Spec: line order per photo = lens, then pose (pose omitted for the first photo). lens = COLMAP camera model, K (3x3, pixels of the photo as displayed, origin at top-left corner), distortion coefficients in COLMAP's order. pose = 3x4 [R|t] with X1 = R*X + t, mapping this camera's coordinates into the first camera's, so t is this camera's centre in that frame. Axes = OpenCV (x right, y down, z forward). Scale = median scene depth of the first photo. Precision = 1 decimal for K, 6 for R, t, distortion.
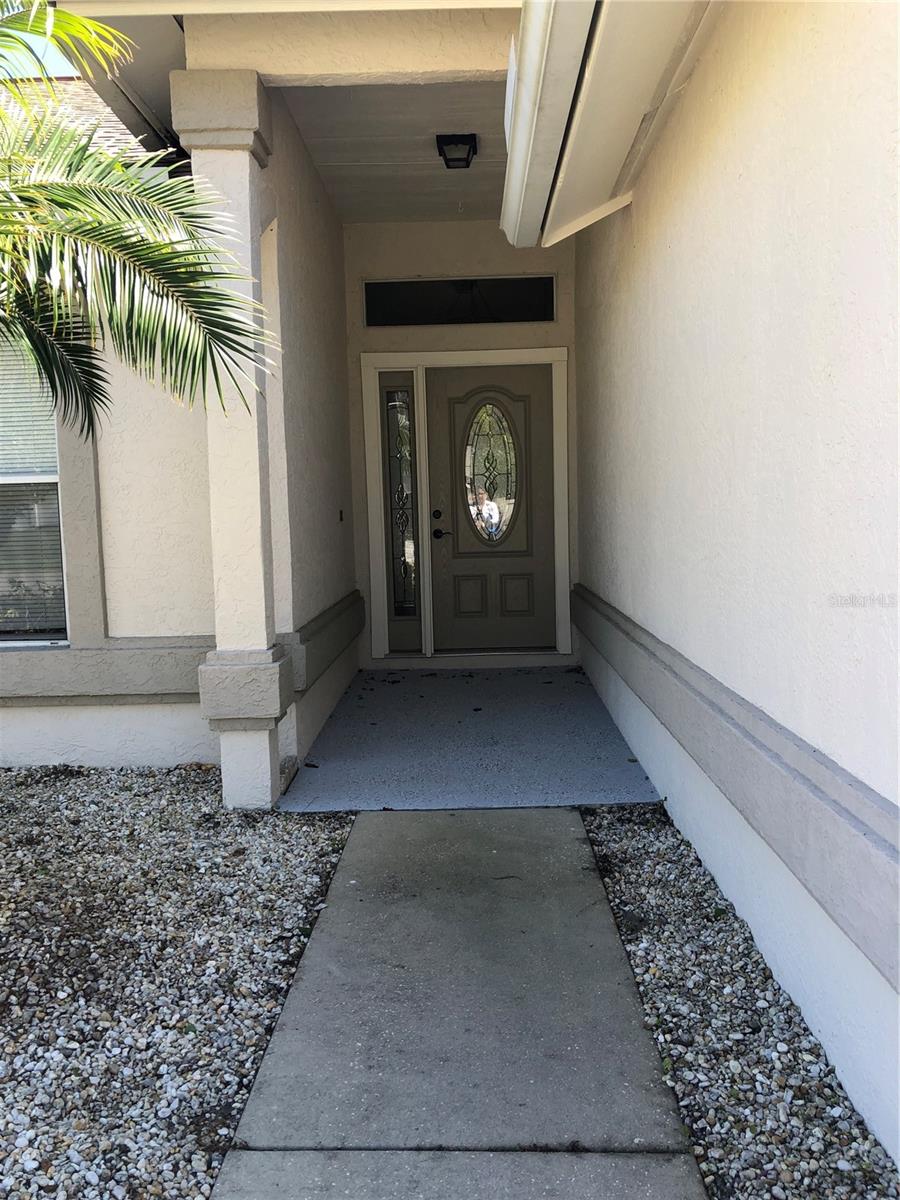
lens RADIAL K [[979.3, 0, 453.7], [0, 979.3, 600.2], [0, 0, 1]] dist [0.028875, -0.047138]
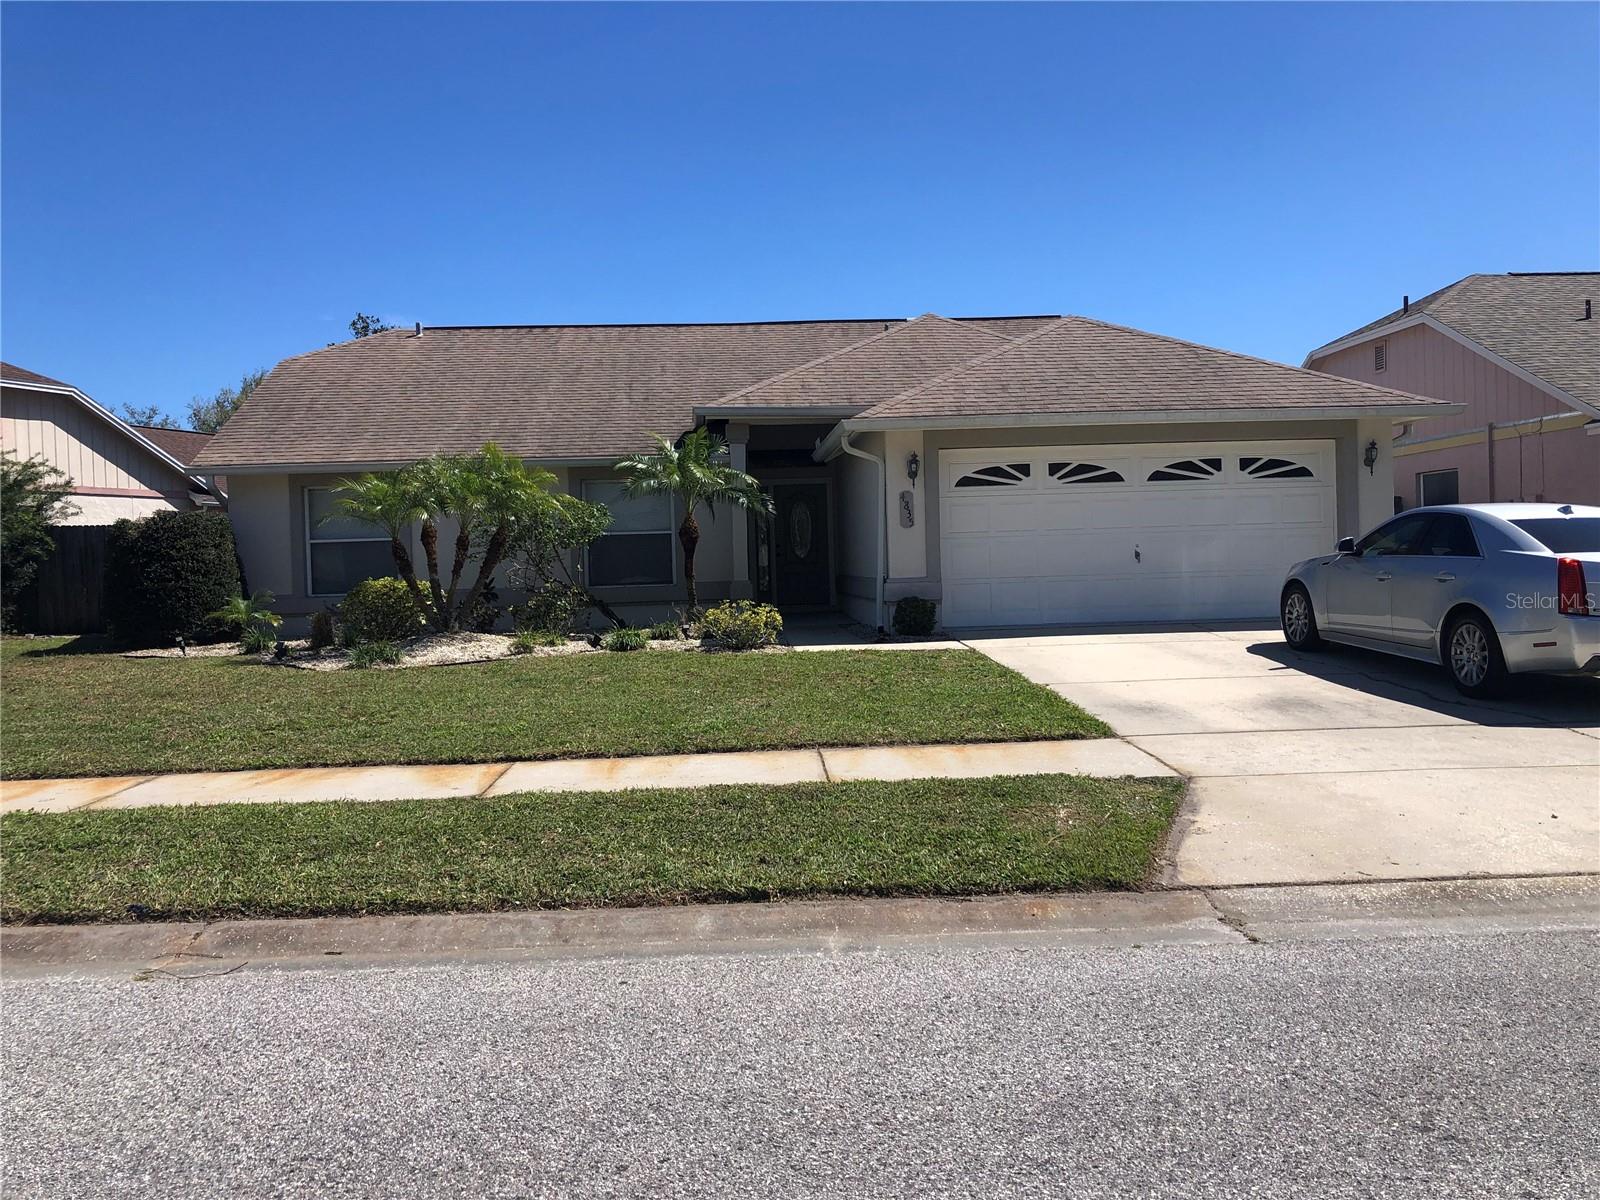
lens RADIAL K [[1305.8, 0, 795.1], [0, 1305.8, 599.3], [0, 0, 1]] dist [0.028875, -0.047138]
pose [[0.997108, -0.006801, 0.075686, -0.215322], [0.011383, 0.998117, -0.060282, 0.230566], [-0.075134, 0.060969, 0.995308, -2.113435]]
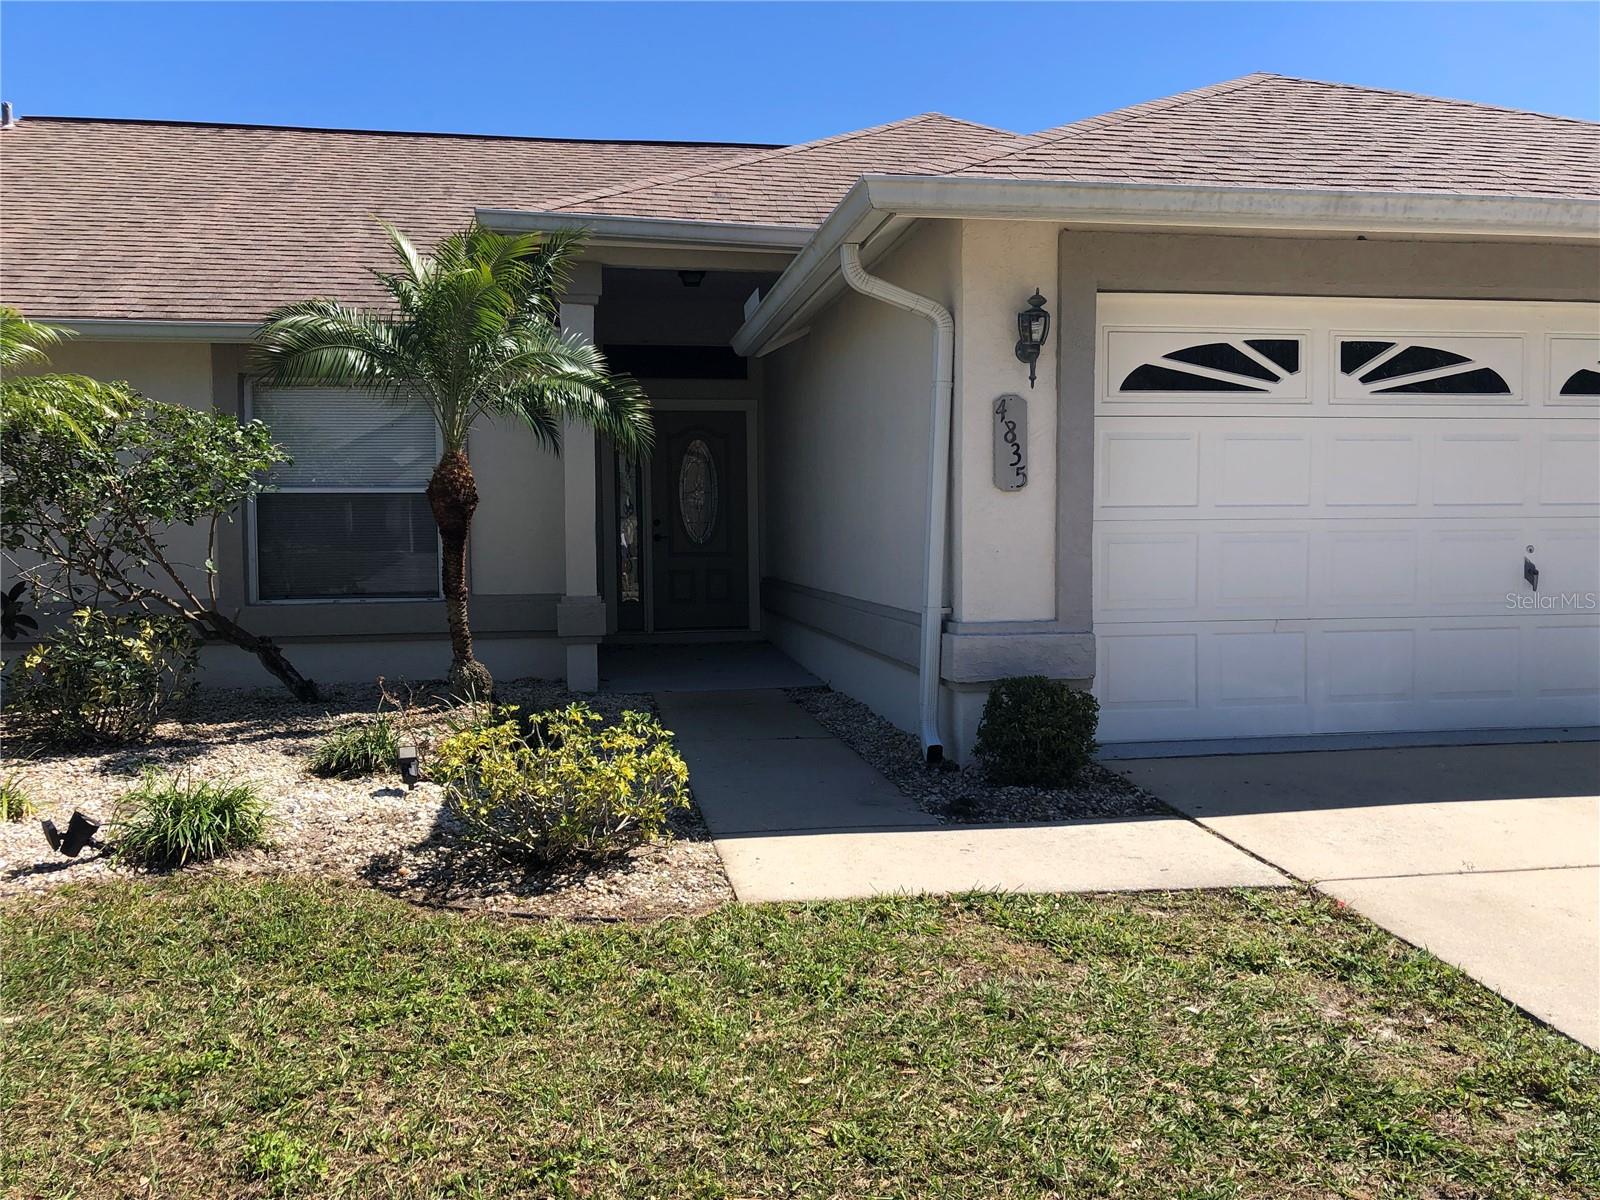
lens RADIAL K [[1305.8, 0, 804.3], [0, 1305.8, 606.8], [0, 0, 1]] dist [0.028875, -0.047138]
pose [[0.982719, 0.006350, 0.184997, -0.143482], [-0.000492, 0.999497, -0.031697, 0.077013], [-0.185105, 0.031058, 0.982228, -0.709265]]
